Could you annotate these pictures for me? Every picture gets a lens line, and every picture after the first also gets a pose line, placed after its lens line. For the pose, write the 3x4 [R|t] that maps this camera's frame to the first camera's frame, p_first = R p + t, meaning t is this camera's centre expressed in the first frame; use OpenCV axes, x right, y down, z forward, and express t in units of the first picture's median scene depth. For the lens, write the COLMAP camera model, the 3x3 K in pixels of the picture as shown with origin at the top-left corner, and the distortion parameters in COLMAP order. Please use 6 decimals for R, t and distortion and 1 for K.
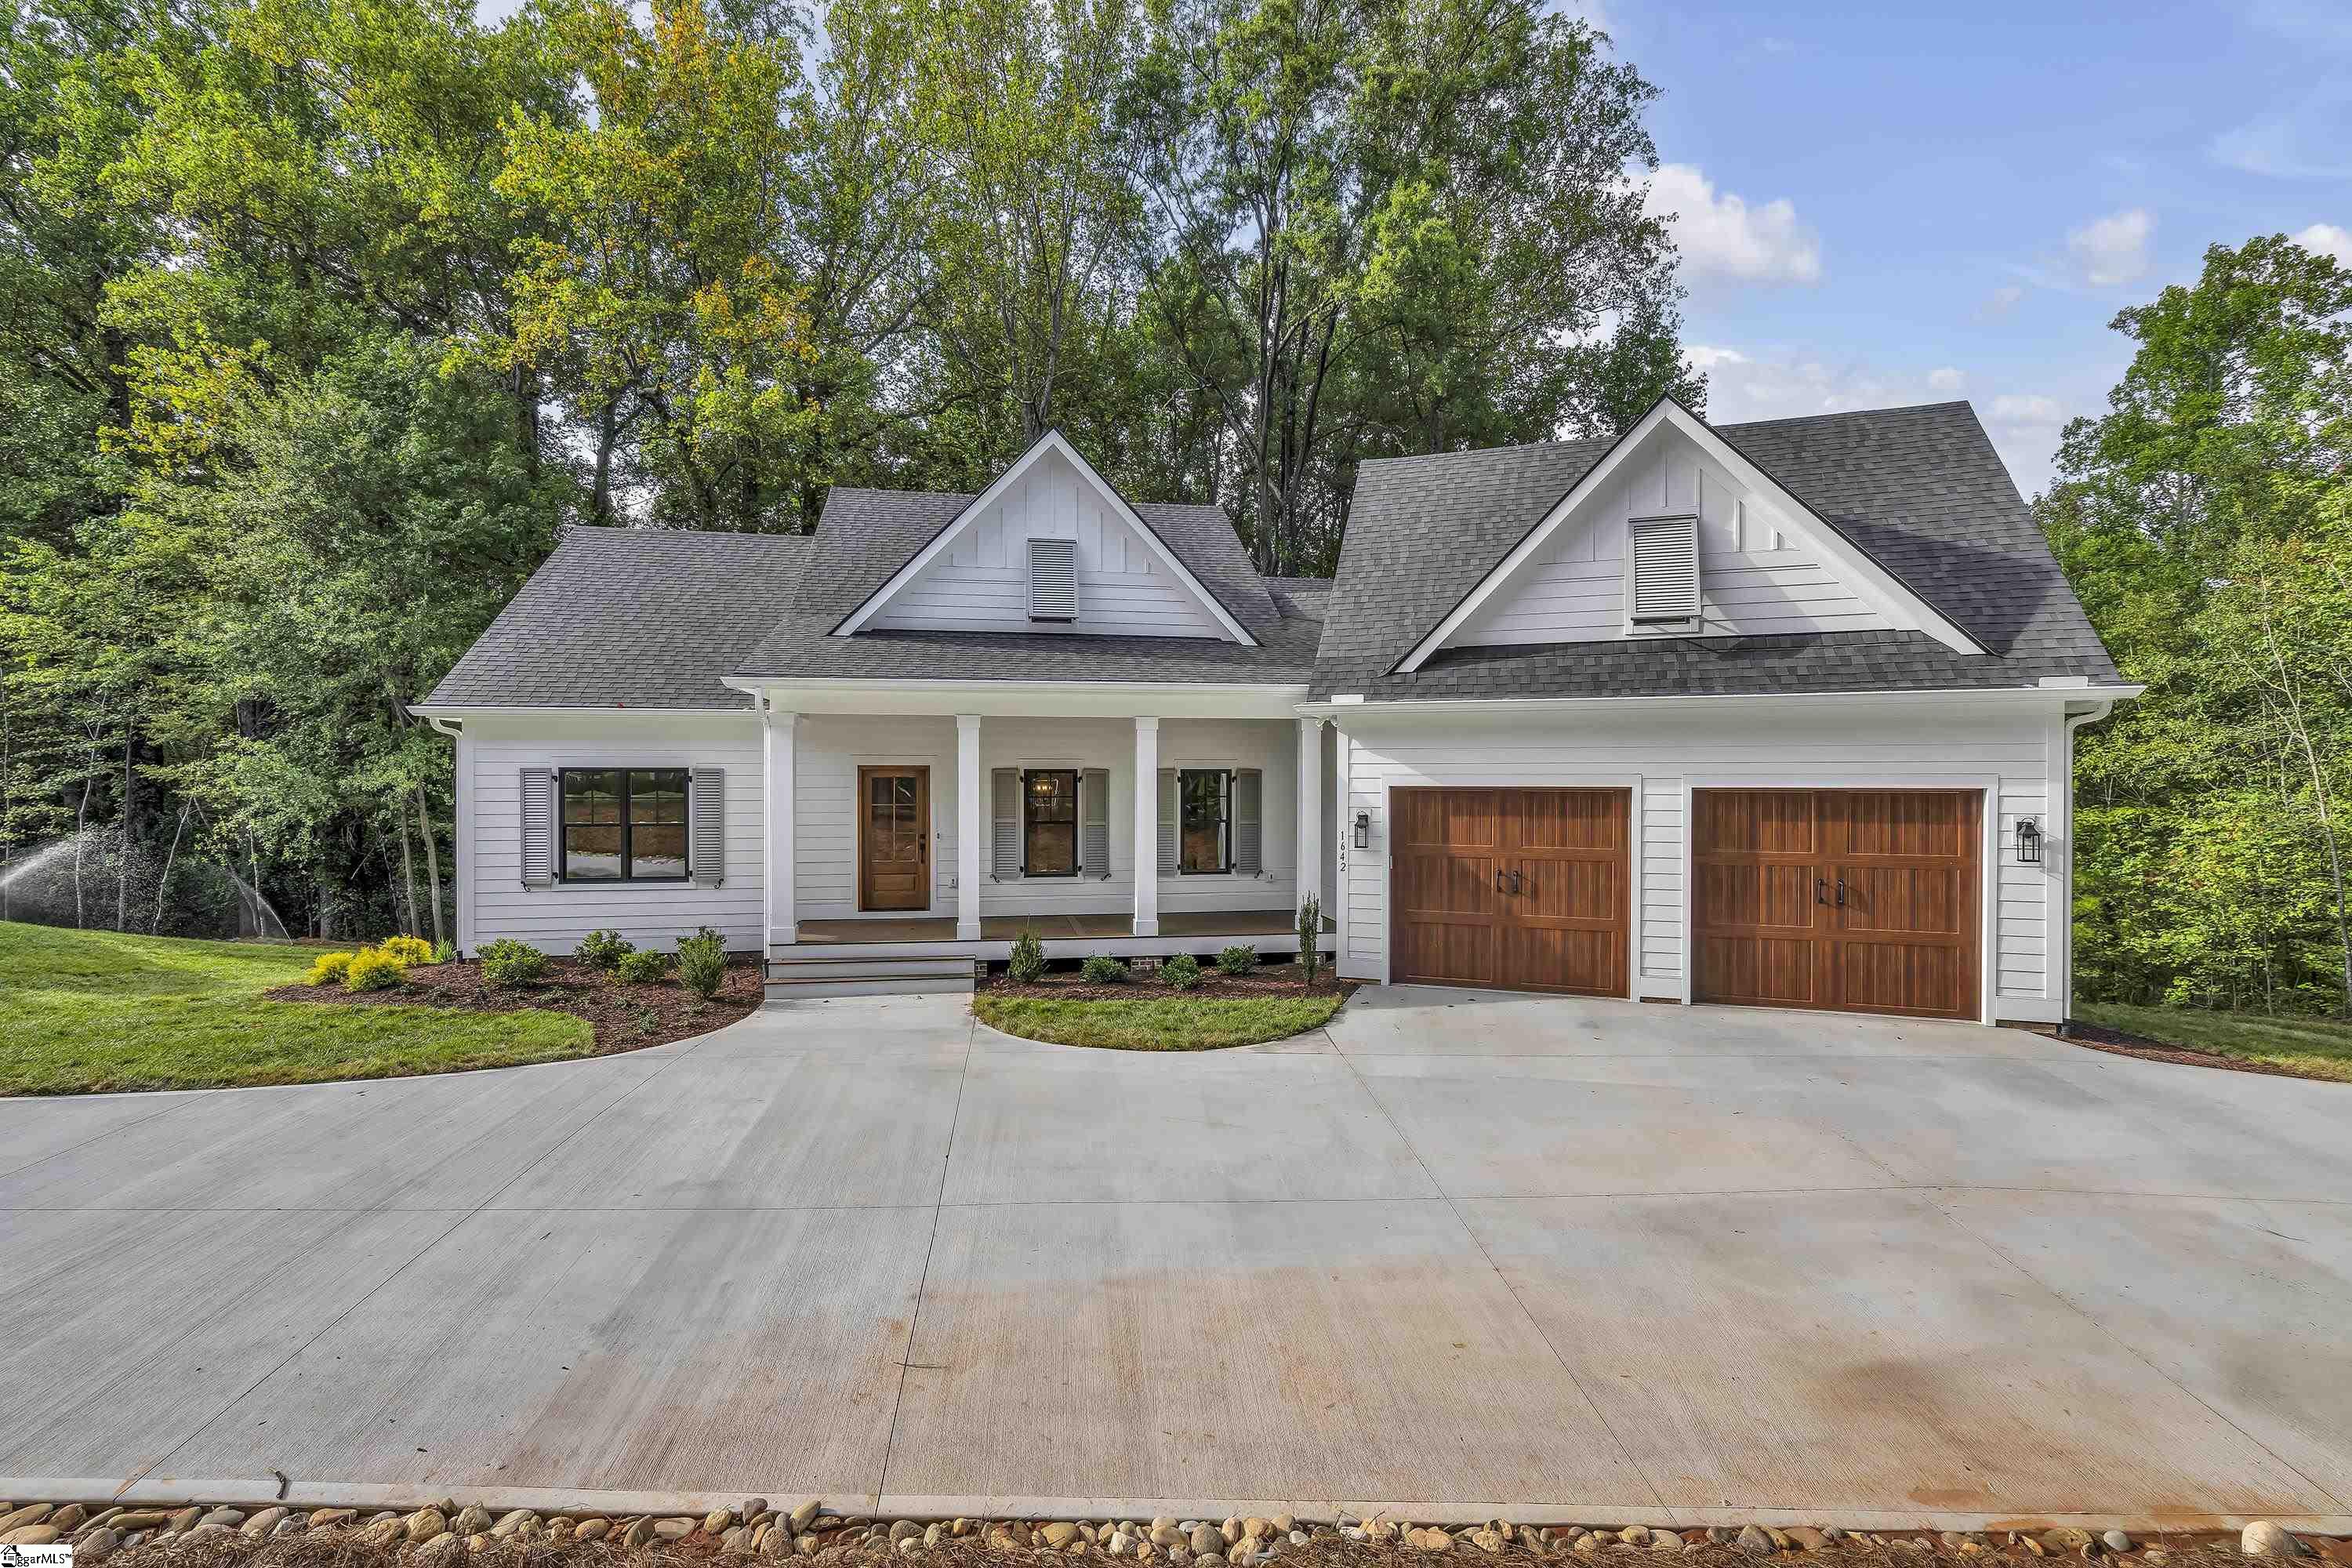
lens RADIAL K [[1047.6, 0, 1176.0], [0, 1047.6, 784.0], [0, 0, 1]] dist [0.001588, 0.000743]
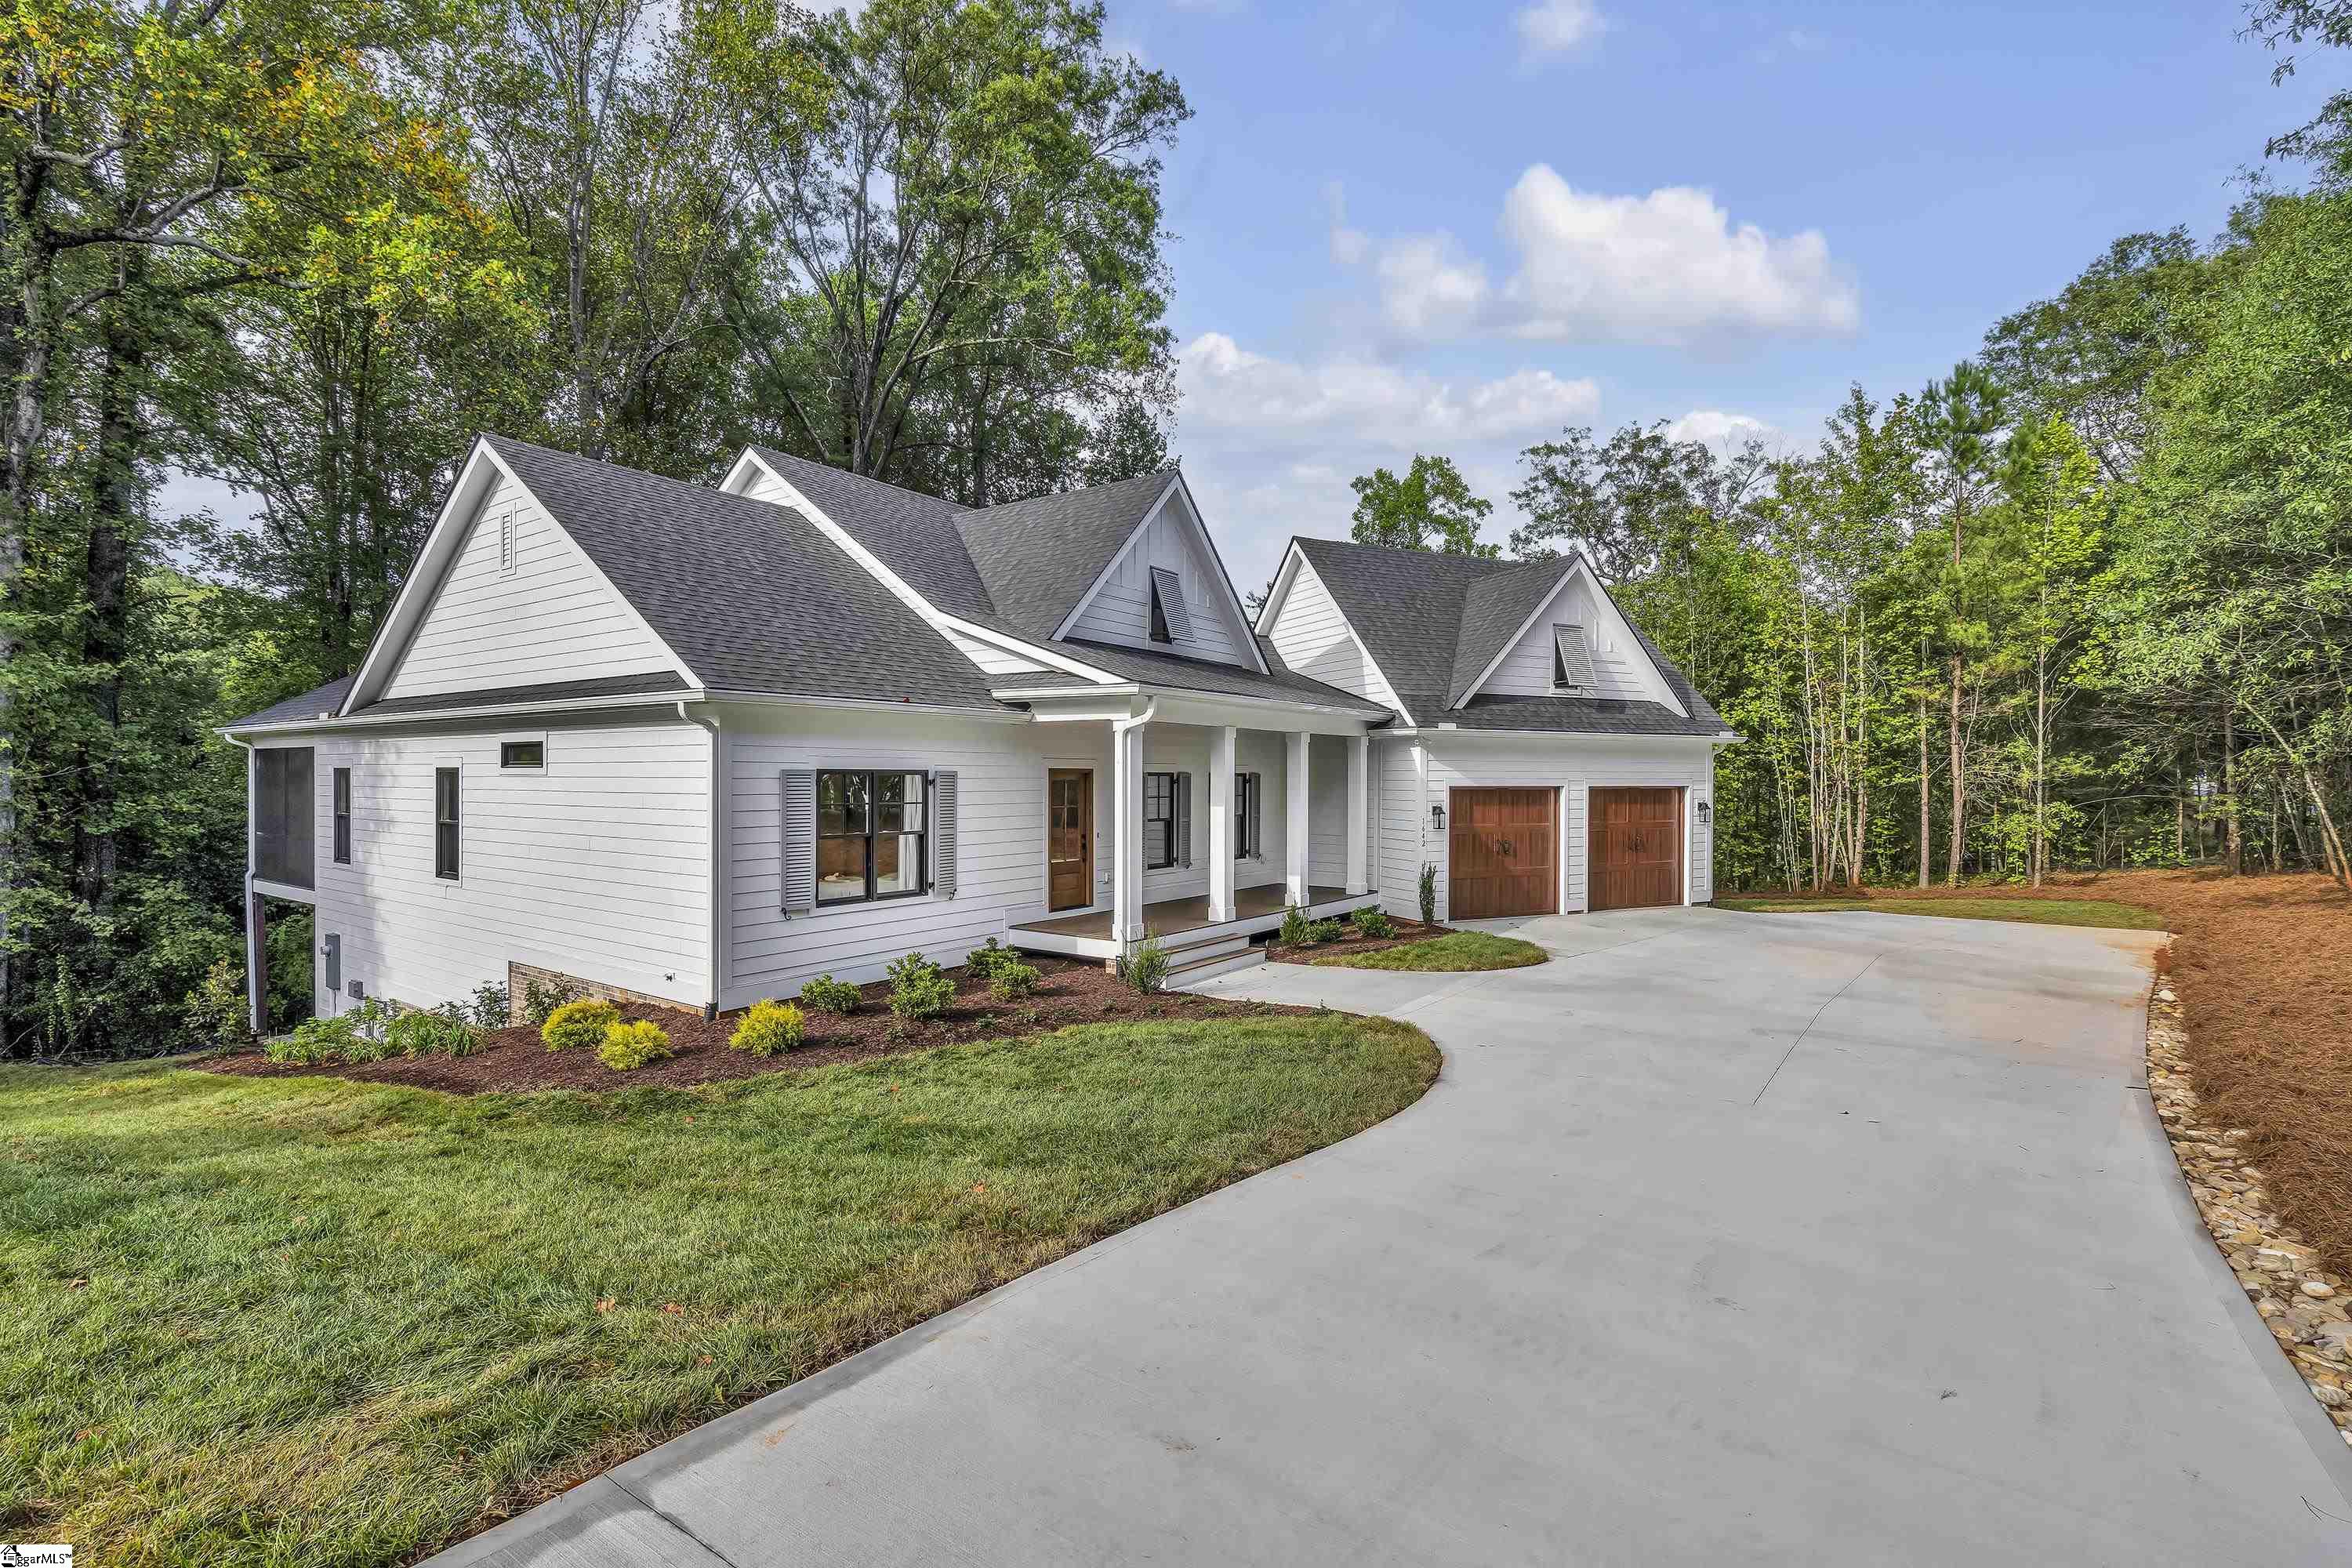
lens RADIAL K [[1078.0, 0, 1176.0], [0, 1078.0, 784.0], [0, 0, 1]] dist [0.001347, 0.000187]
pose [[0.702991, -0.003268, 0.711192, -1.001731], [0.004577, 0.999990, 0.000071, -0.002314], [-0.711184, 0.003205, 0.702998, 0.190791]]
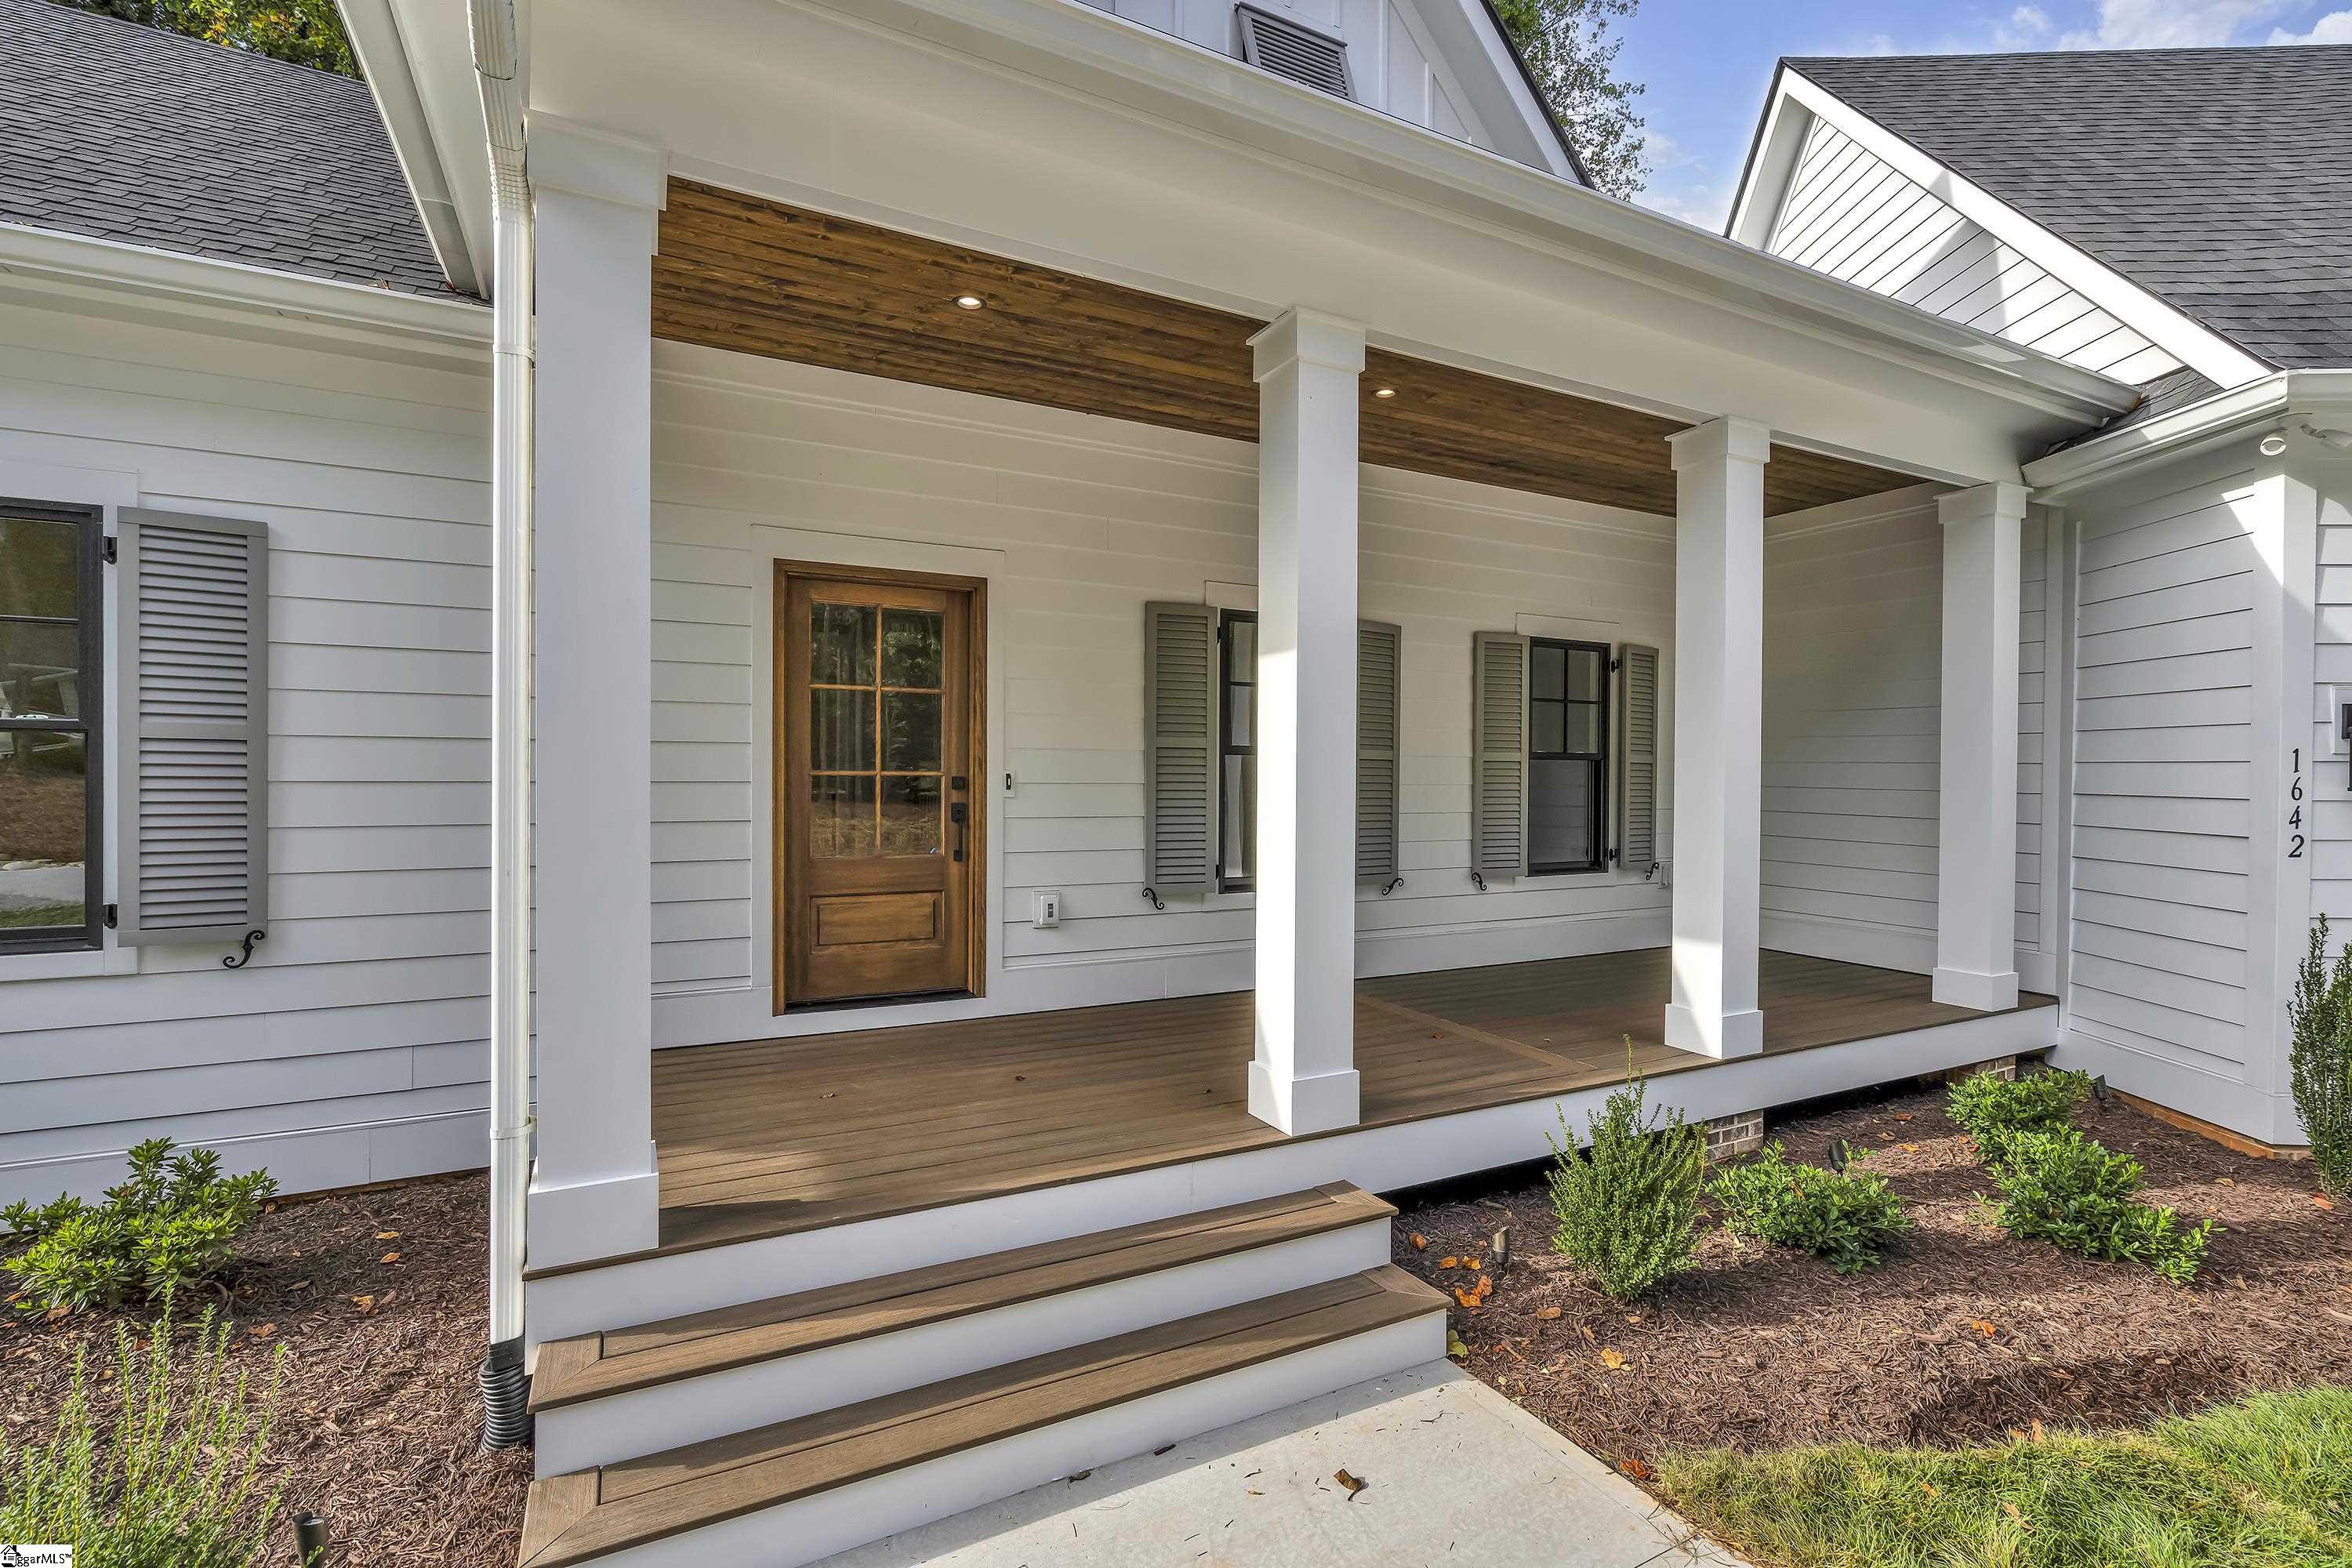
lens RADIAL K [[1047.6, 0, 1176.0], [0, 1047.6, 784.0], [0, 0, 1]] dist [0.001588, 0.000743]
pose [[0.956065, 0.003366, 0.293136, -0.292028], [-0.003607, 0.999993, 0.000283, 0.052804], [-0.293133, -0.001328, 0.956071, 0.685770]]
